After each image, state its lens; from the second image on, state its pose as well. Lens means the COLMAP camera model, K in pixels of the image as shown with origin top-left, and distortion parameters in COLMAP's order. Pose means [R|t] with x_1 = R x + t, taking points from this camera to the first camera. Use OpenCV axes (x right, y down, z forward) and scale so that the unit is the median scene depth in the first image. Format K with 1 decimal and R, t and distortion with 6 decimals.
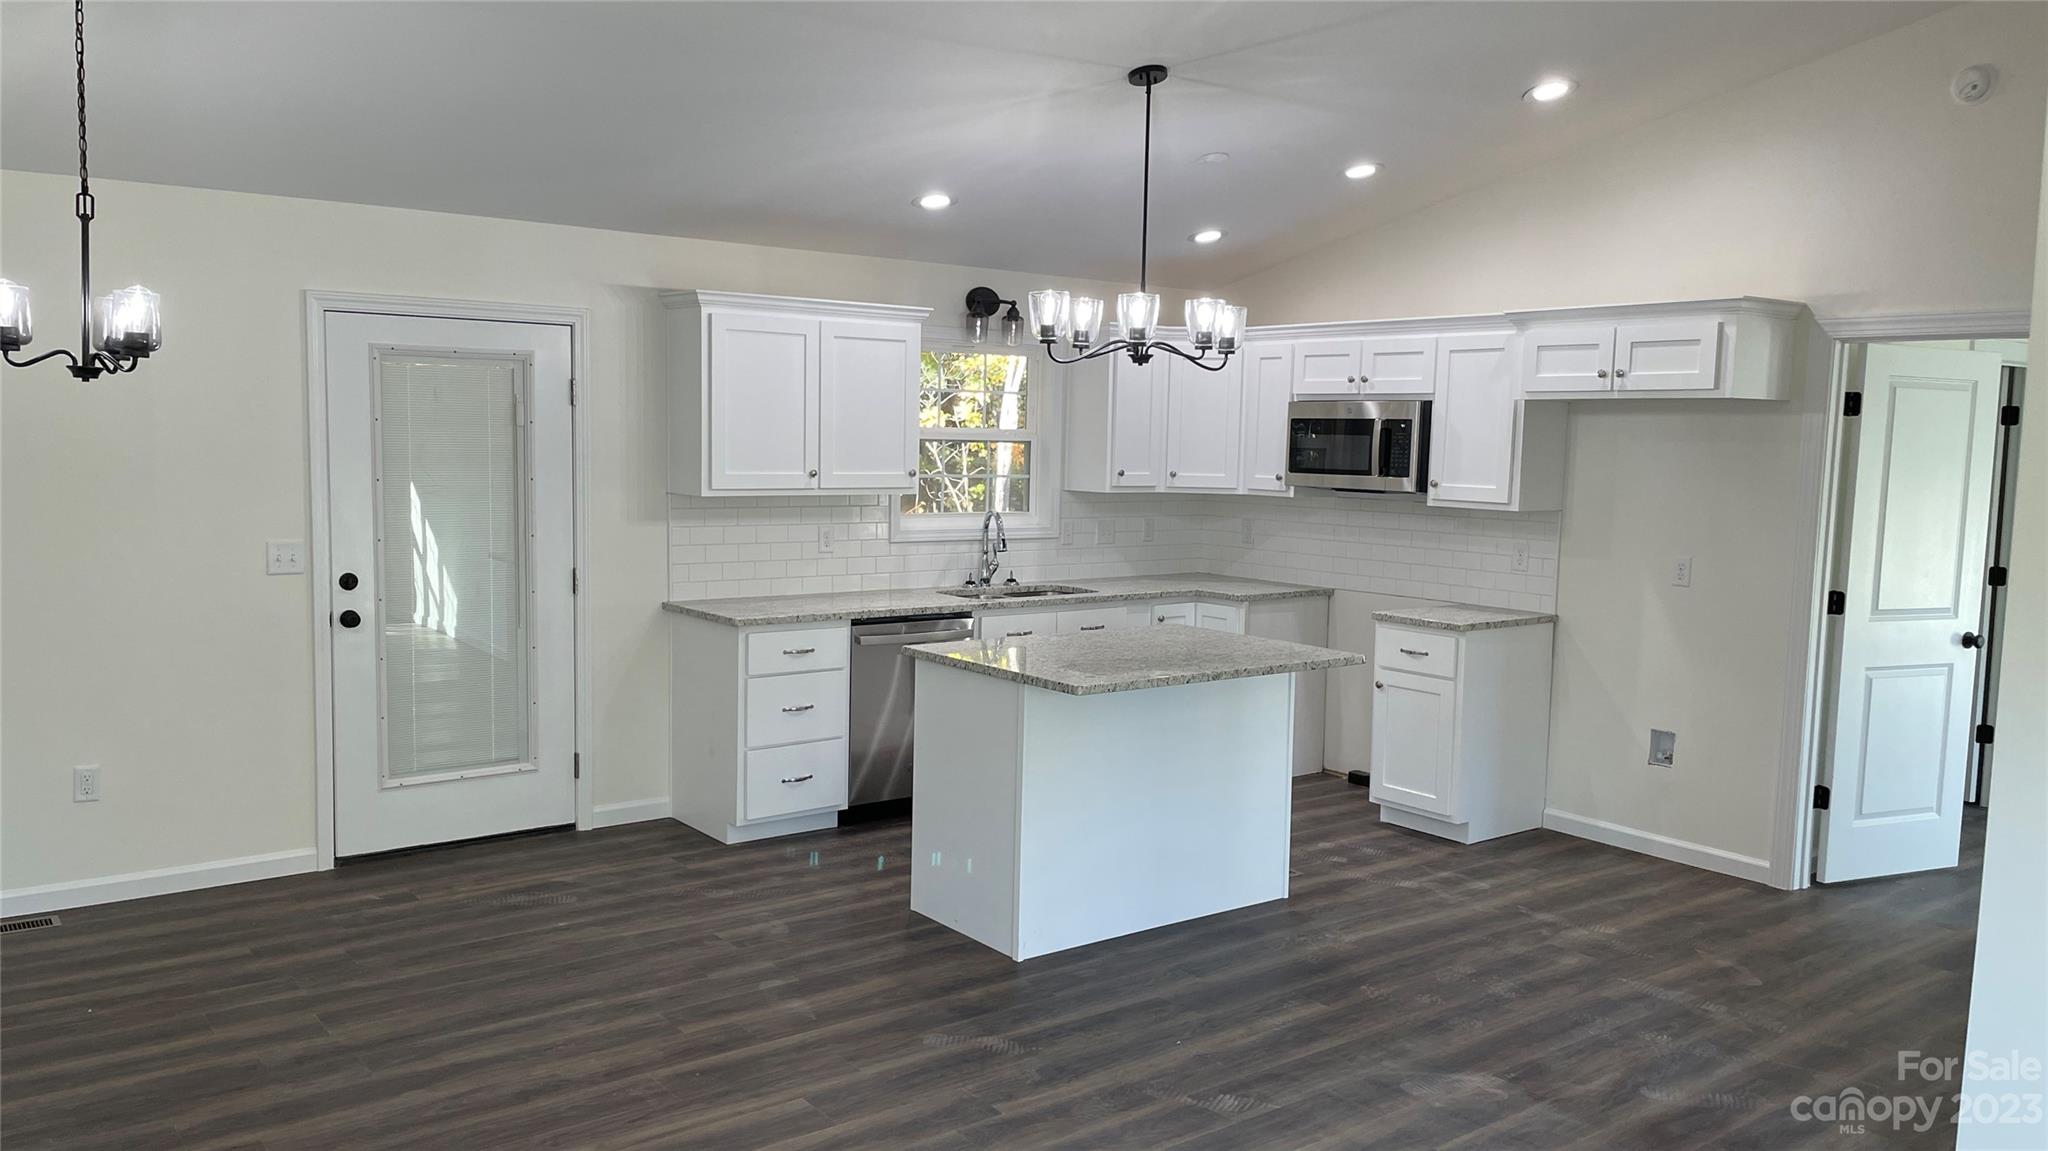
lens RADIAL K [[1547.7, 0, 1022.1], [0, 1547.7, 574.7], [0, 0, 1]] dist [0.039430, -0.004377]
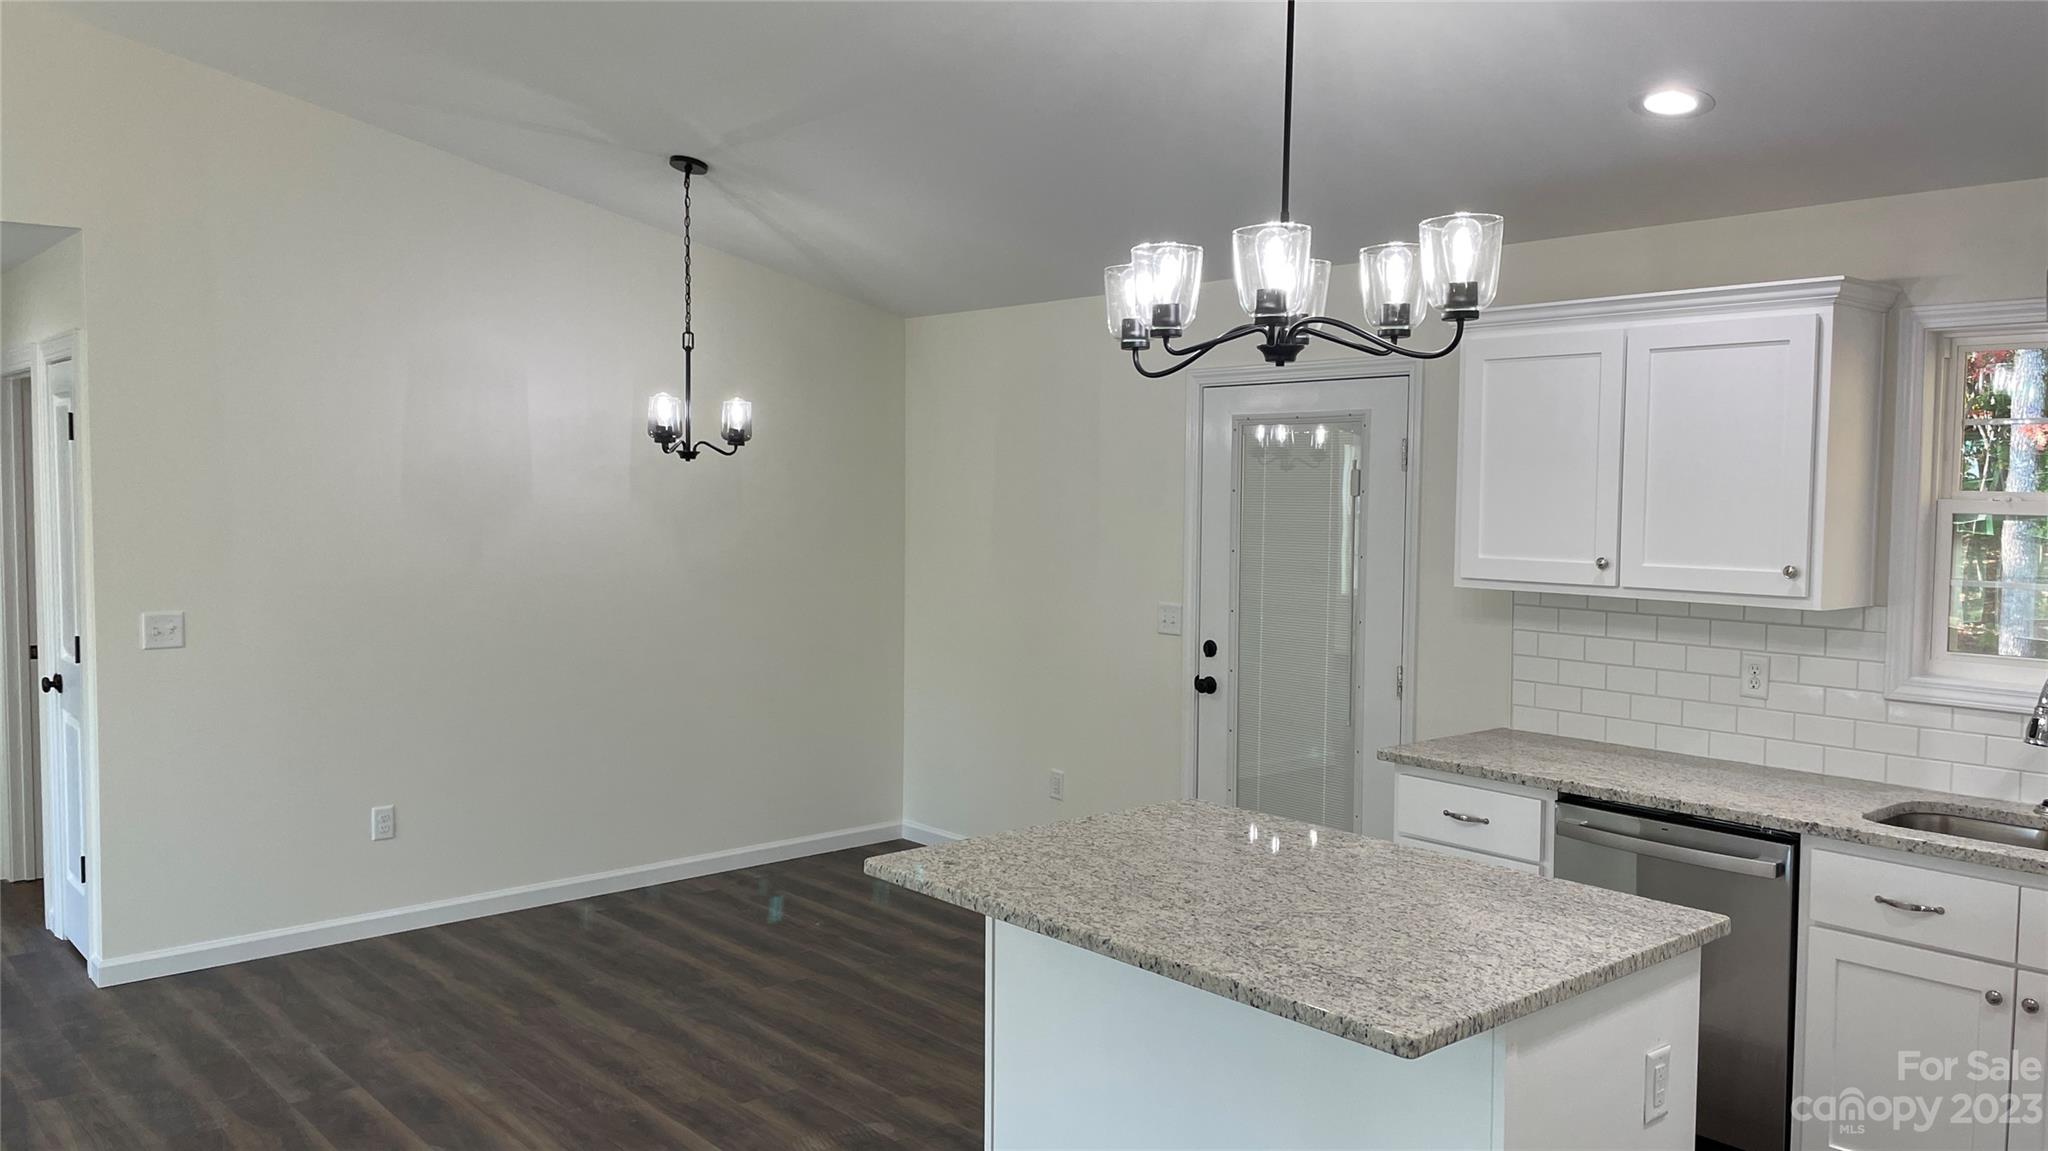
lens RADIAL K [[1547.7, 0, 1023.8], [0, 1547.7, 571.8], [0, 0, 1]] dist [0.039430, -0.004377]
pose [[0.066333, 0.038939, -0.997037, 0.702377], [-0.102248, 0.994243, 0.032027, -0.080883], [0.992545, 0.099821, 0.069932, 0.997603]]
